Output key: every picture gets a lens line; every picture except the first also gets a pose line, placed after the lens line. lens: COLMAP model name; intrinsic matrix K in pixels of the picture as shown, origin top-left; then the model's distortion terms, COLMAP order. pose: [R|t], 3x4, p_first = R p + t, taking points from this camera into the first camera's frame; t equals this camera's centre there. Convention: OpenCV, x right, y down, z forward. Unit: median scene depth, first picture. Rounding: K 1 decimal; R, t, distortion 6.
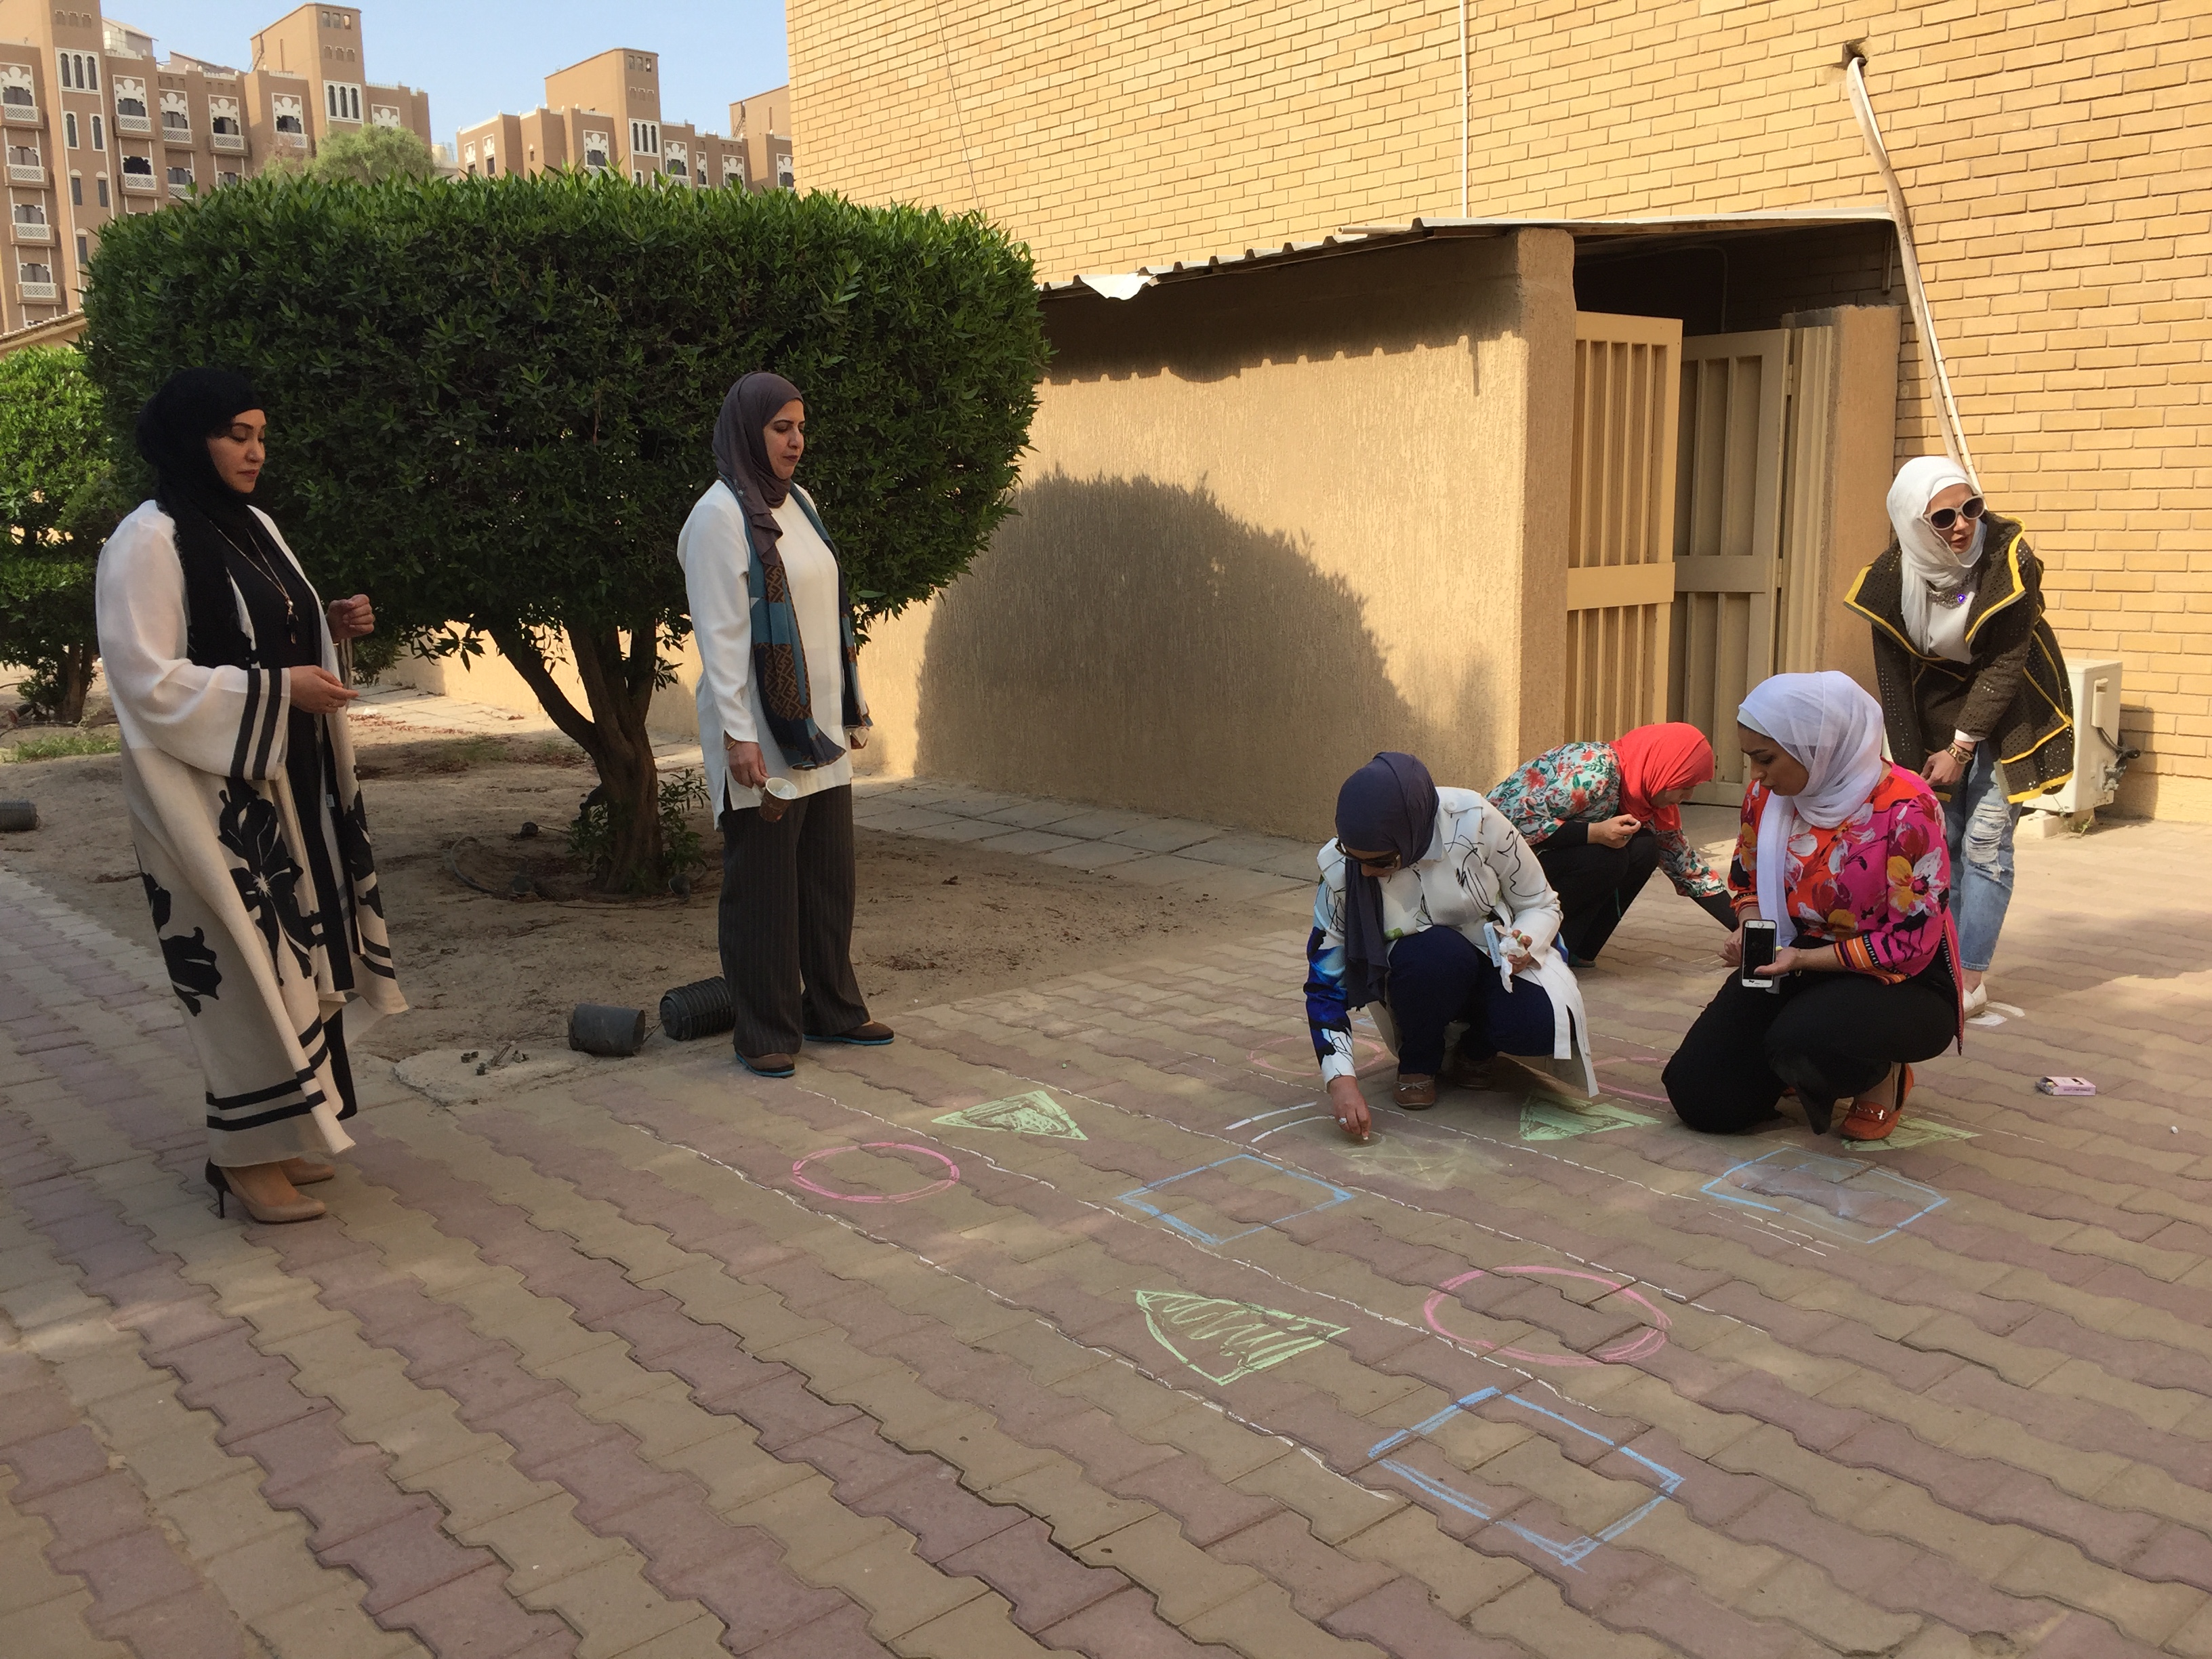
lens RADIAL K [[1891.3, 0, 1105.4], [0, 1891.3, 830.7], [0, 0, 1]] dist [0.074364, -0.103269]
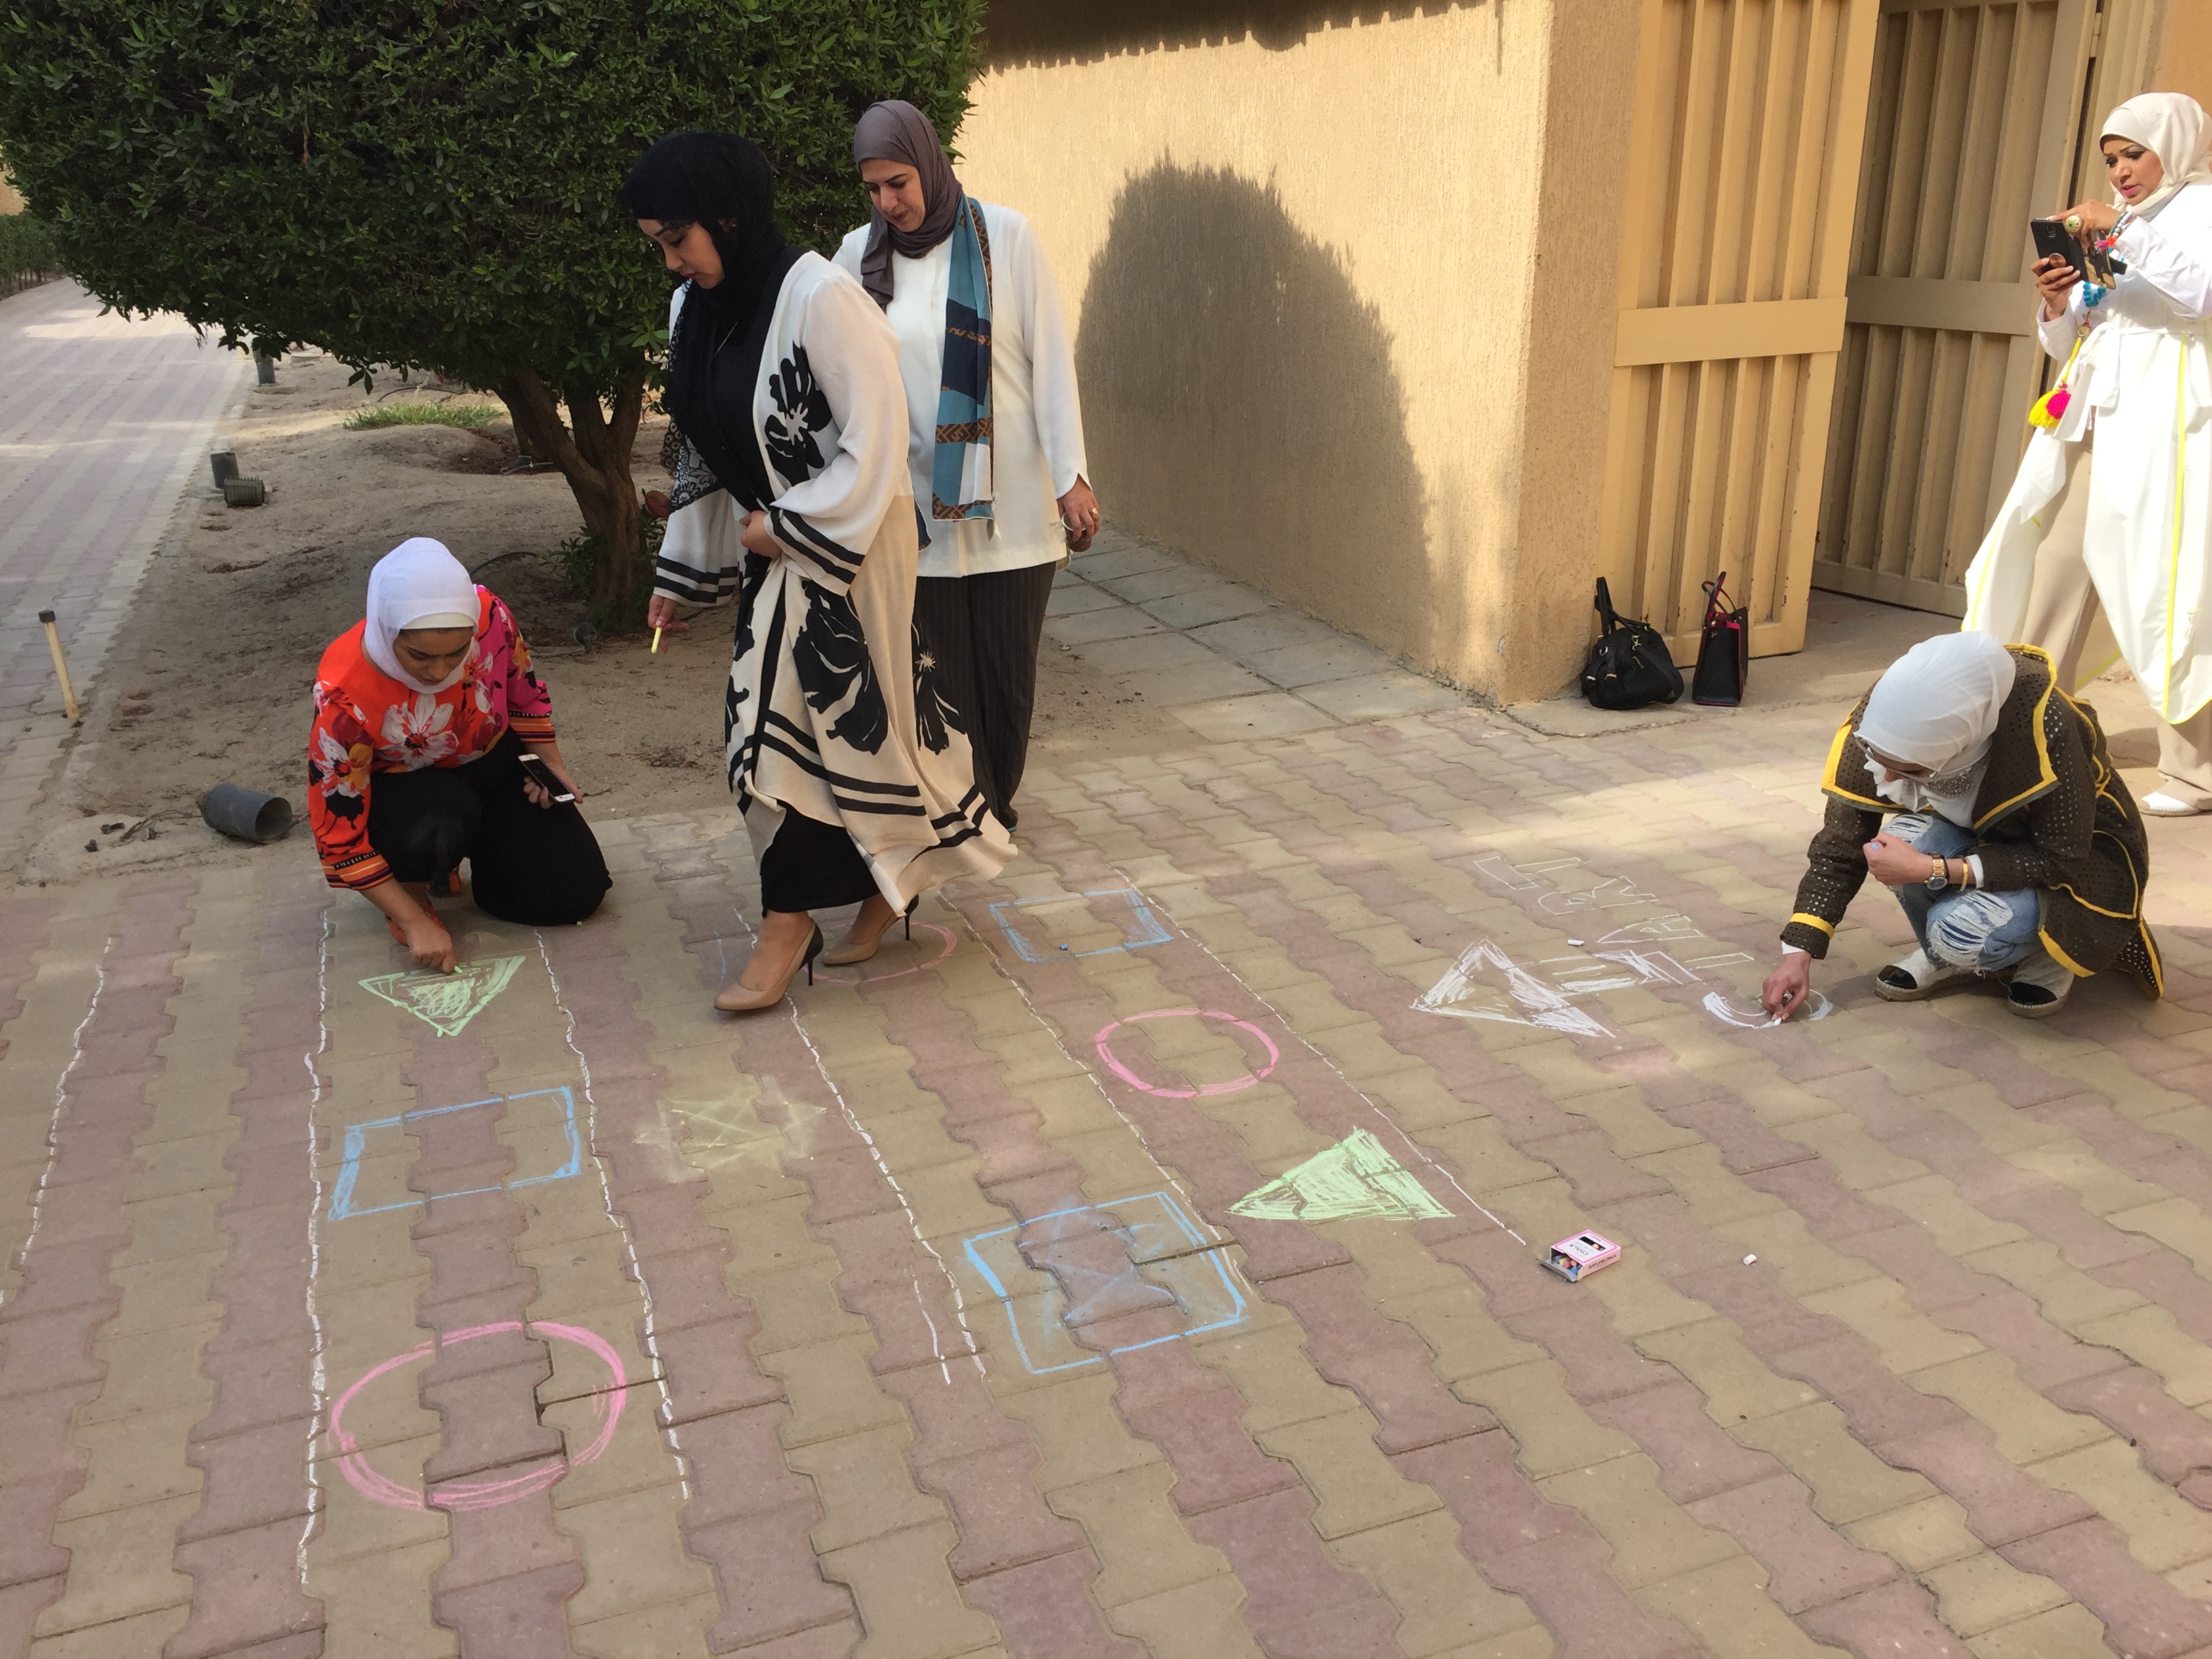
lens RADIAL K [[1891.3, 0, 1107.9], [0, 1891.3, 835.0], [0, 0, 1]] dist [0.074364, -0.103269]
pose [[0.937783, 0.120003, -0.325825, 0.335134], [-0.057827, 0.979251, 0.194227, -0.070674], [0.342372, -0.163301, 0.925264, 0.187440]]
